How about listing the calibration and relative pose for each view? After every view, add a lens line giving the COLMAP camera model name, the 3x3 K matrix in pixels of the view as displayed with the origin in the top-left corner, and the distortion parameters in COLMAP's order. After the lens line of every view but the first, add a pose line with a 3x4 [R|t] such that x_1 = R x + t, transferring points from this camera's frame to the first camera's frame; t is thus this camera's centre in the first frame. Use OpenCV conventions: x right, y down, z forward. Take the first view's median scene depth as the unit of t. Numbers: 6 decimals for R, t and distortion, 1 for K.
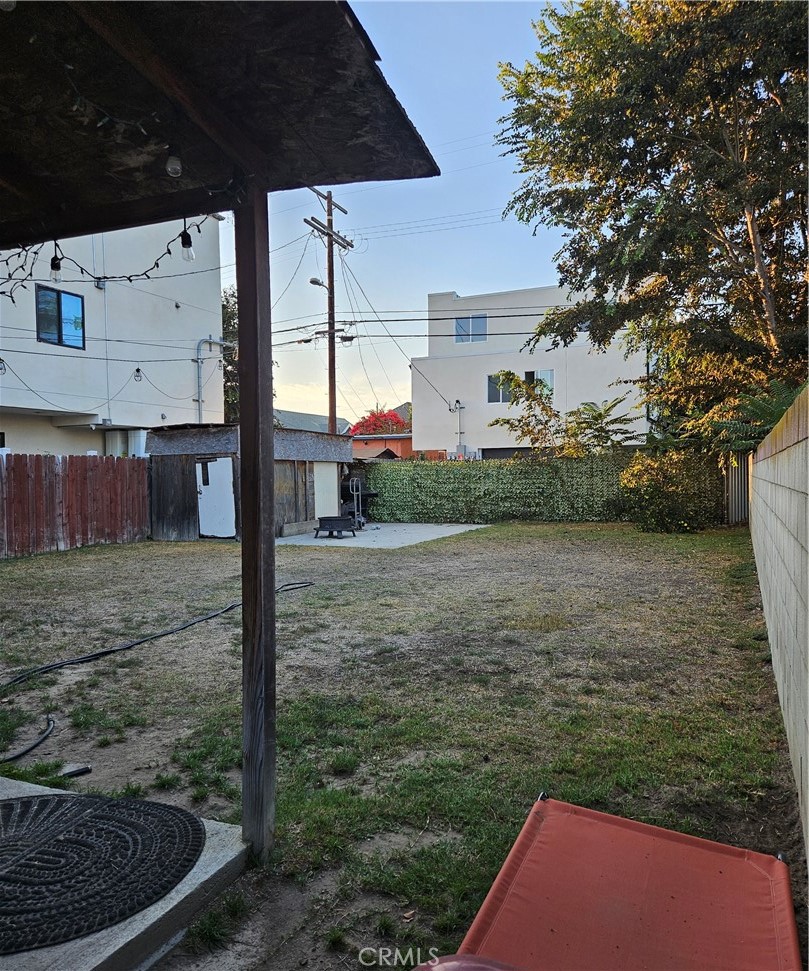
lens RADIAL K [[719.1, 0, 406.3], [0, 719.1, 489.4], [0, 0, 1]] dist [0.047228, -0.014158]
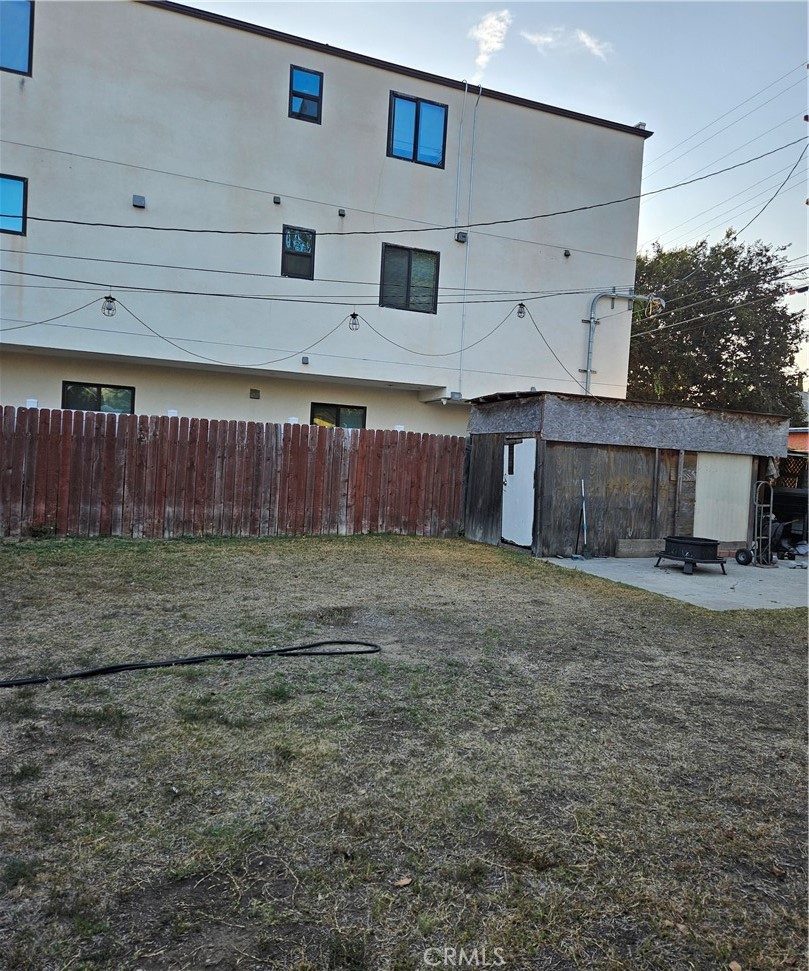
lens RADIAL K [[719.1, 0, 405.1], [0, 719.1, 480.9], [0, 0, 1]] dist [0.047228, -0.014158]
pose [[0.720938, 0.075074, -0.688921, 0.164102], [-0.077300, 0.996623, 0.027713, -0.011121], [0.688675, 0.033274, 0.724307, 0.373819]]
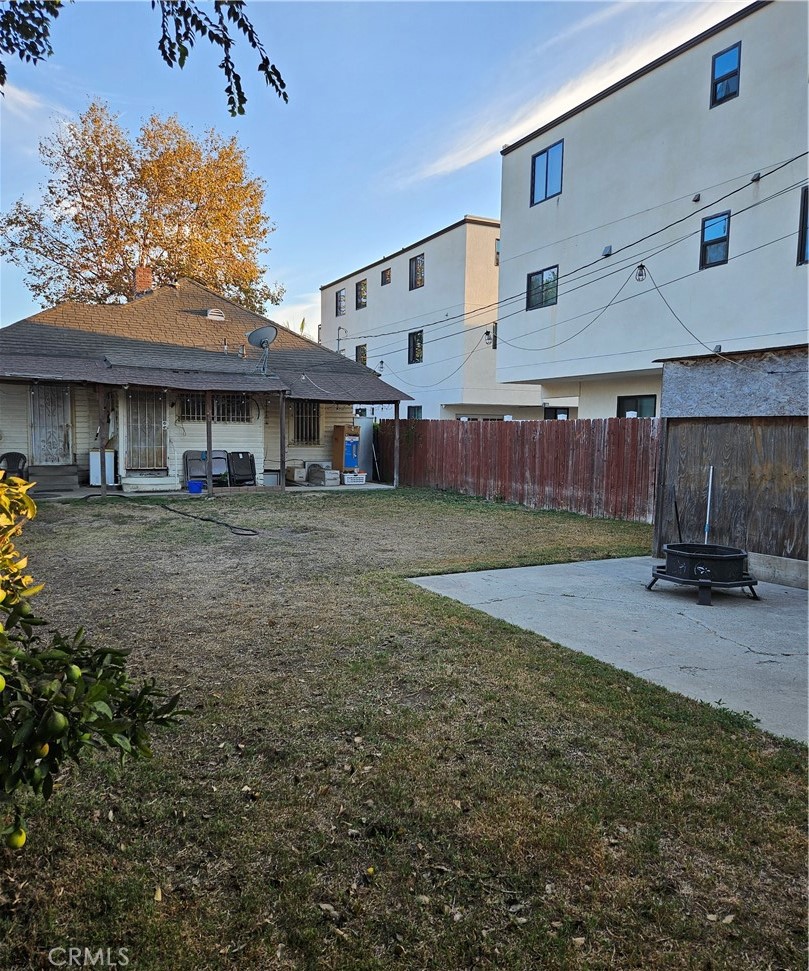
lens RADIAL K [[719.1, 0, 402.5], [0, 719.1, 483.5], [0, 0, 1]] dist [0.047228, -0.014158]
pose [[-0.618919, 0.060016, -0.783159, 0.372464], [-0.026410, 0.994923, 0.097116, -0.040181], [0.785011, 0.080790, -0.614191, 1.179695]]
